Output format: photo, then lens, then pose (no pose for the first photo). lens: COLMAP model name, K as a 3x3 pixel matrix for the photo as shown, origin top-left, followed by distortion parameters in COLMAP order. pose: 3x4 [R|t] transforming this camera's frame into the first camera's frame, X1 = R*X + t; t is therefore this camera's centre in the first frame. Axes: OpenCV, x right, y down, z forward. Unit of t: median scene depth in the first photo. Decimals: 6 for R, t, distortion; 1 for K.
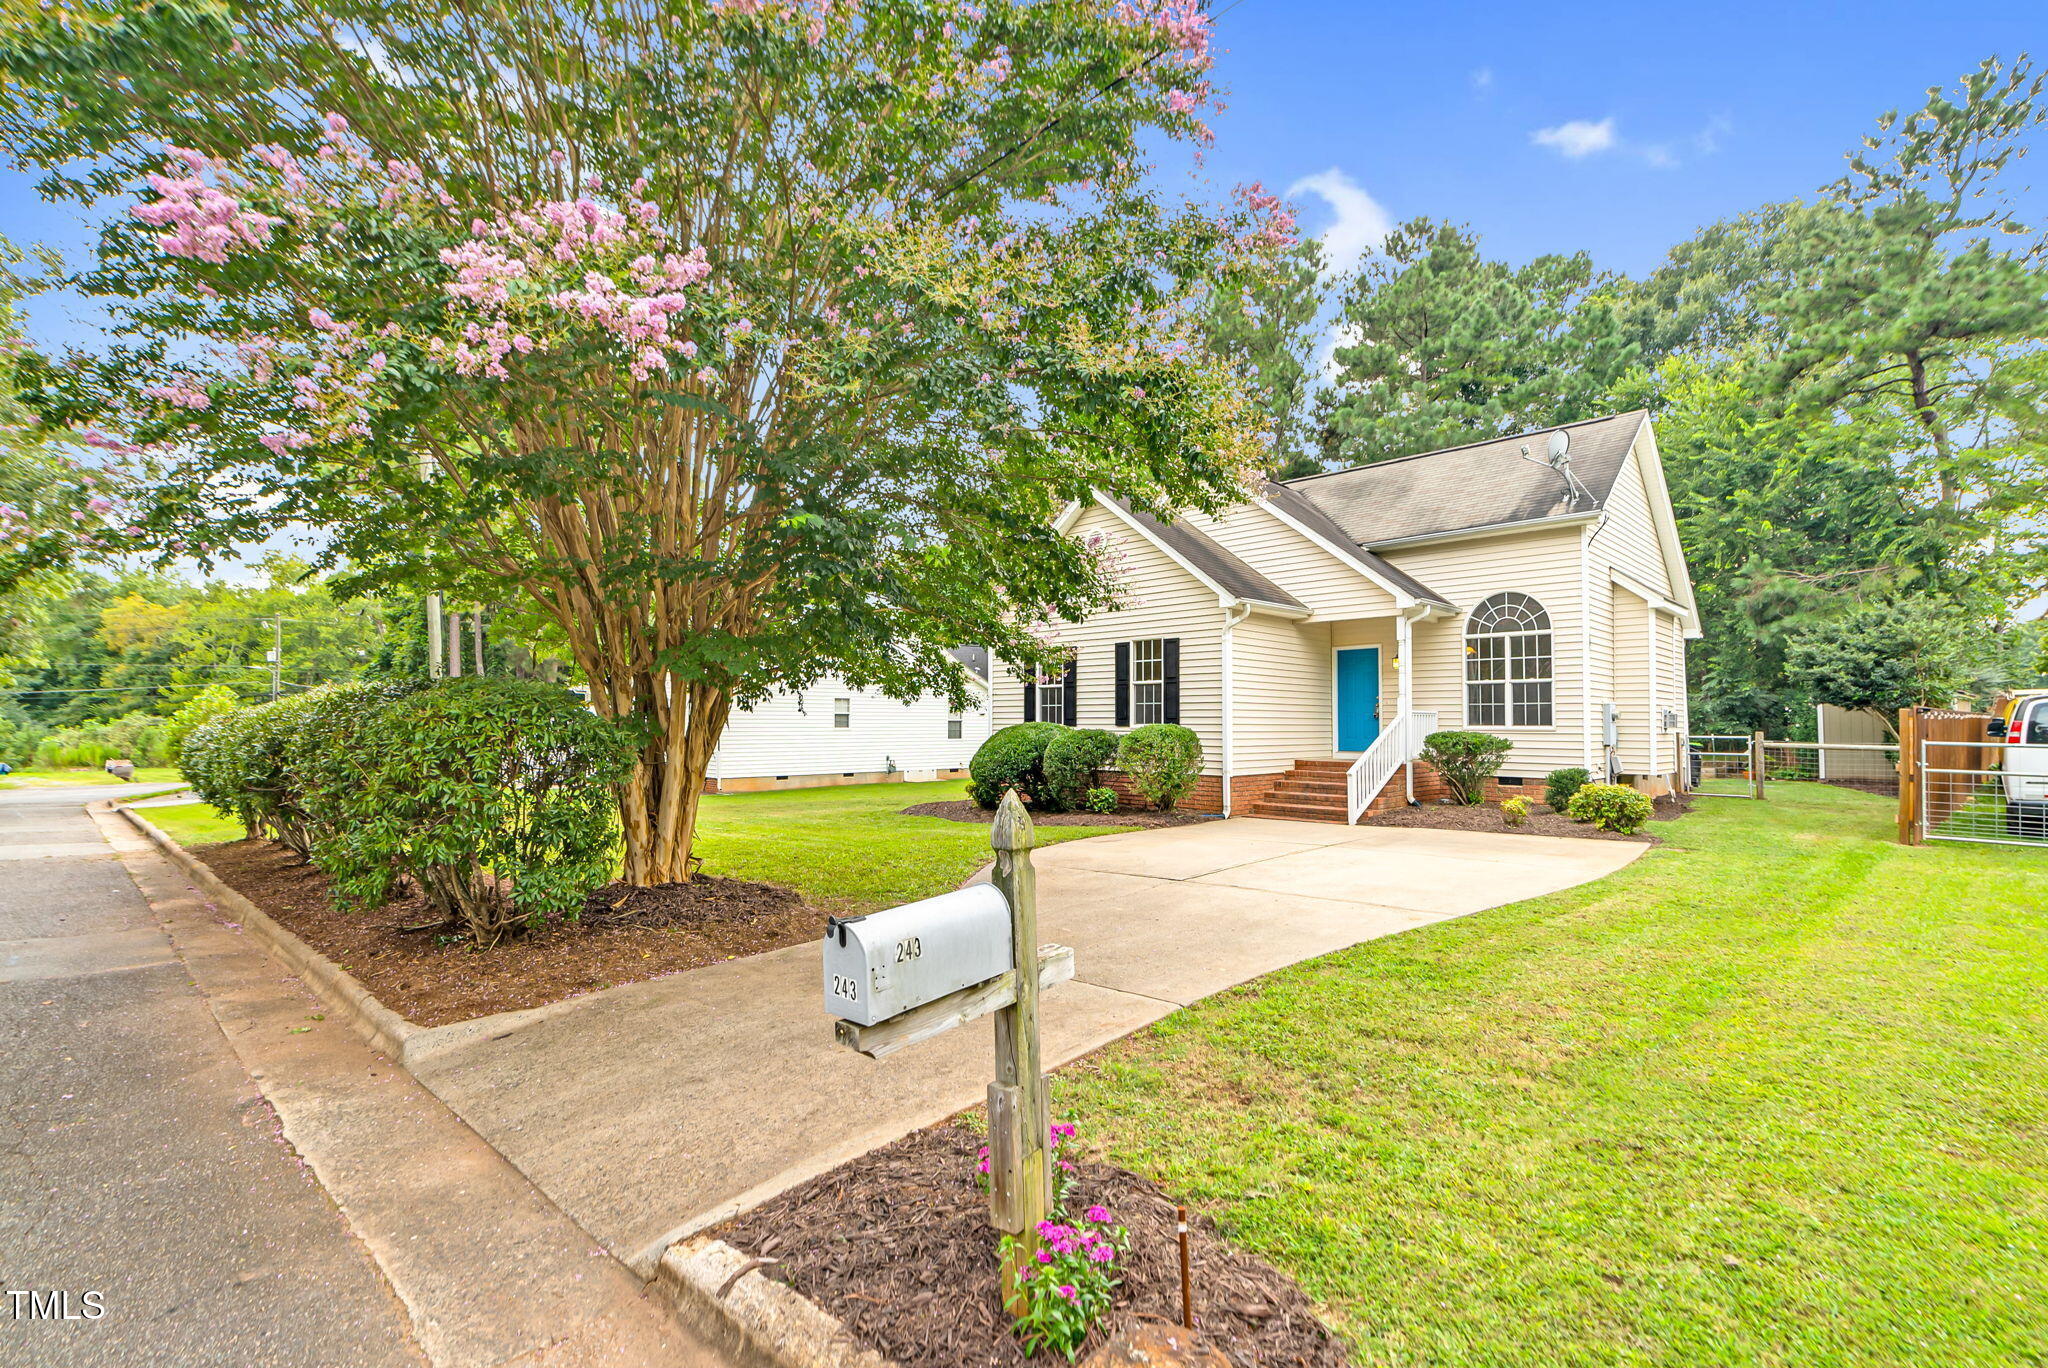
lens RADIAL K [[934.6, 0, 1026.4], [0, 934.6, 738.5], [0, 0, 1]] dist [-0.003038, 0.000139]
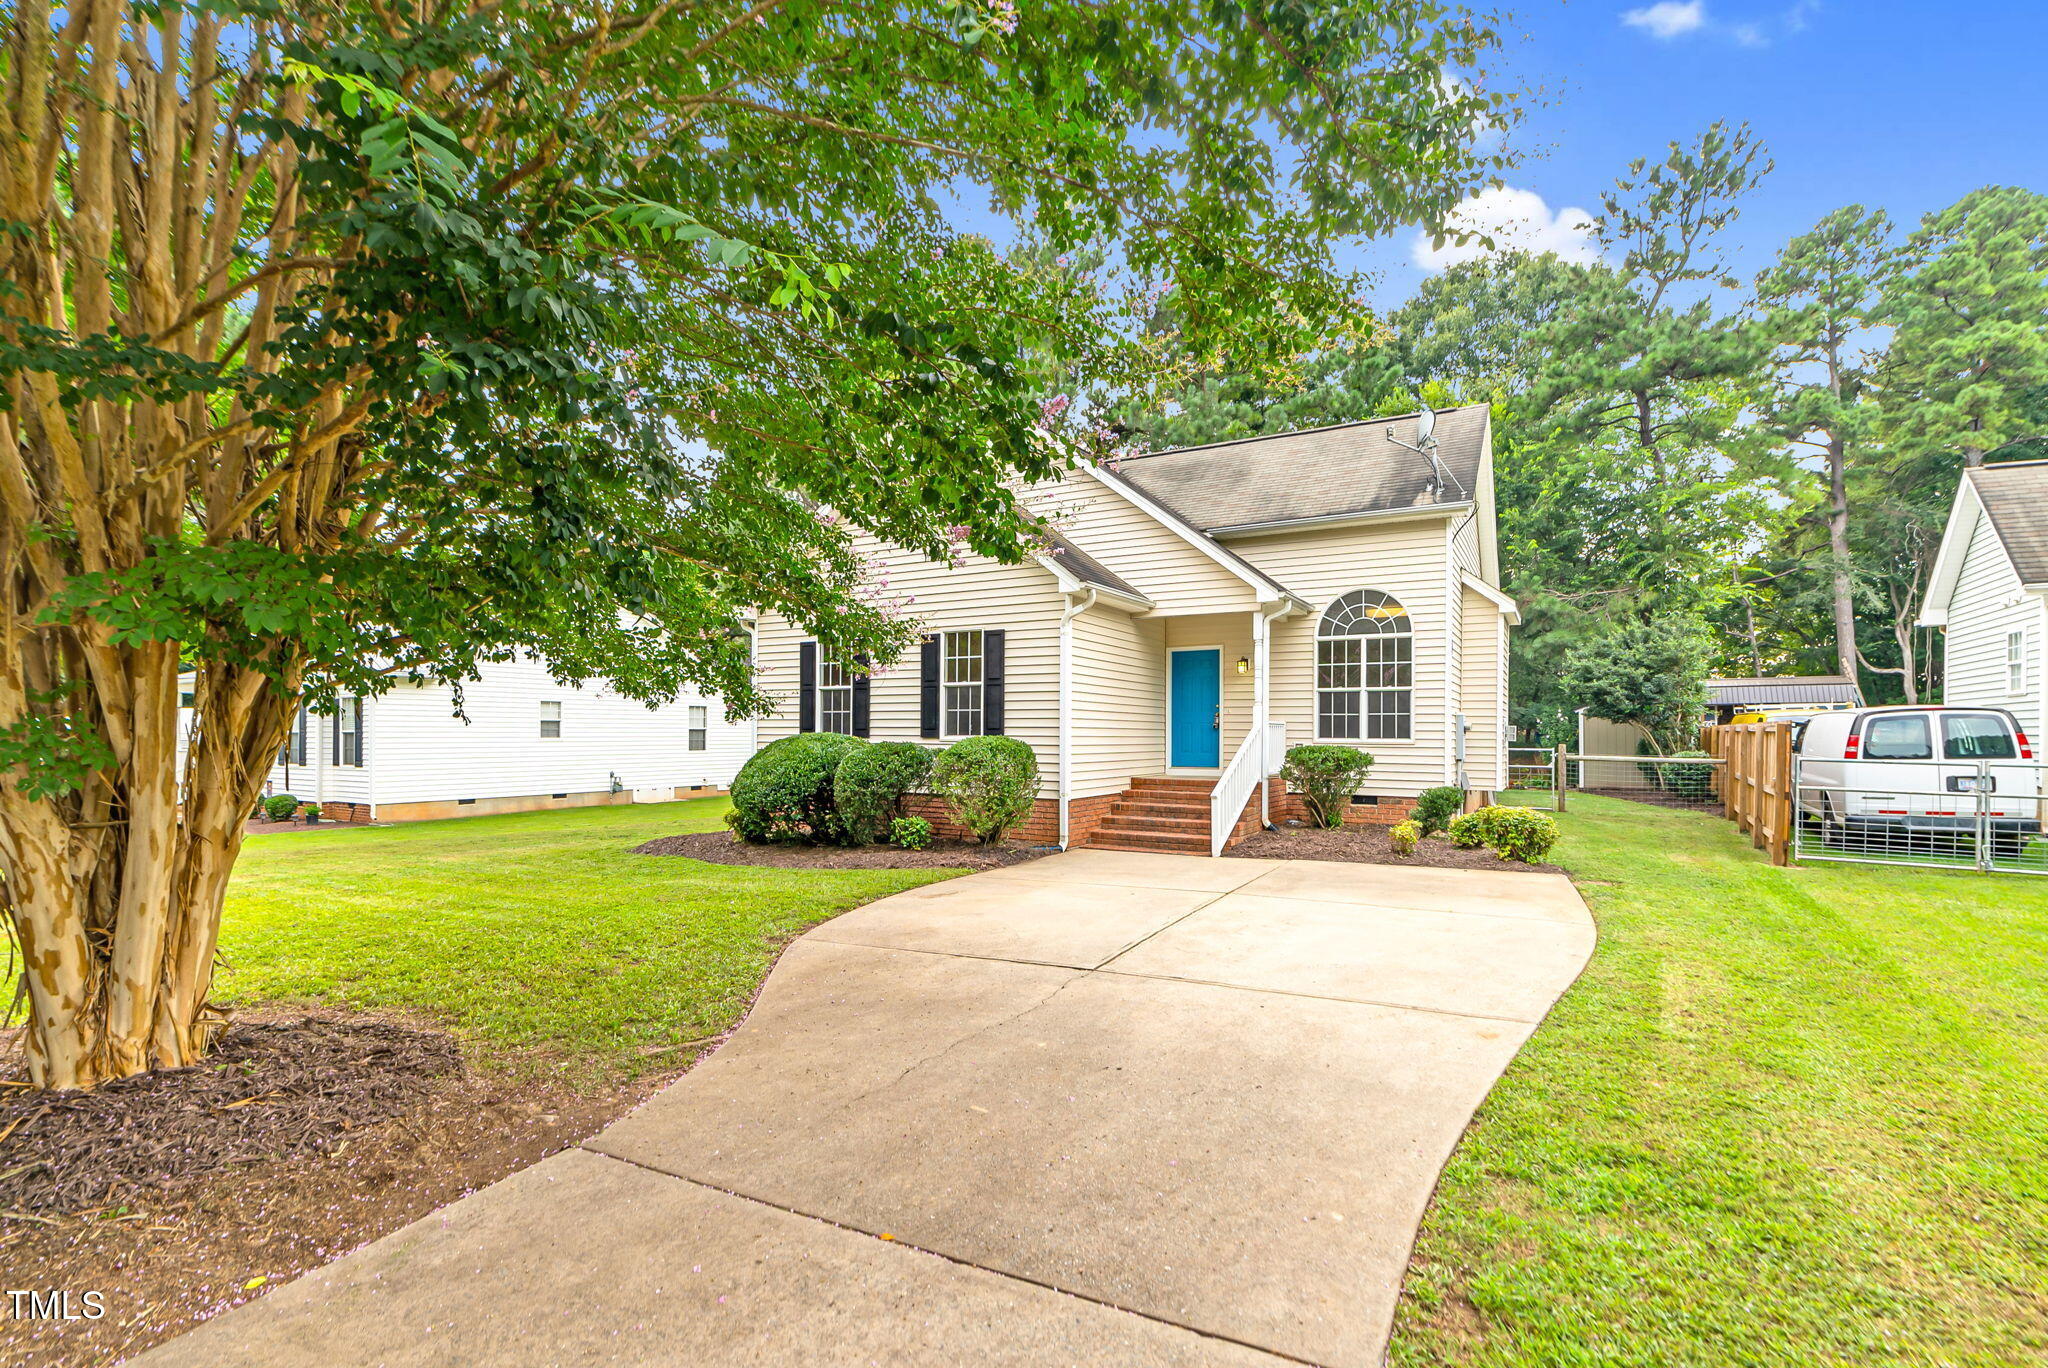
lens RADIAL K [[934.6, 0, 1026.4], [0, 934.6, 738.5], [0, 0, 1]] dist [-0.003038, 0.000139]
pose [[0.962465, 0.001094, 0.271405, -0.039743], [0.001153, 0.999966, -0.008119, -0.006533], [-0.271405, 0.008128, 0.962431, 0.216664]]
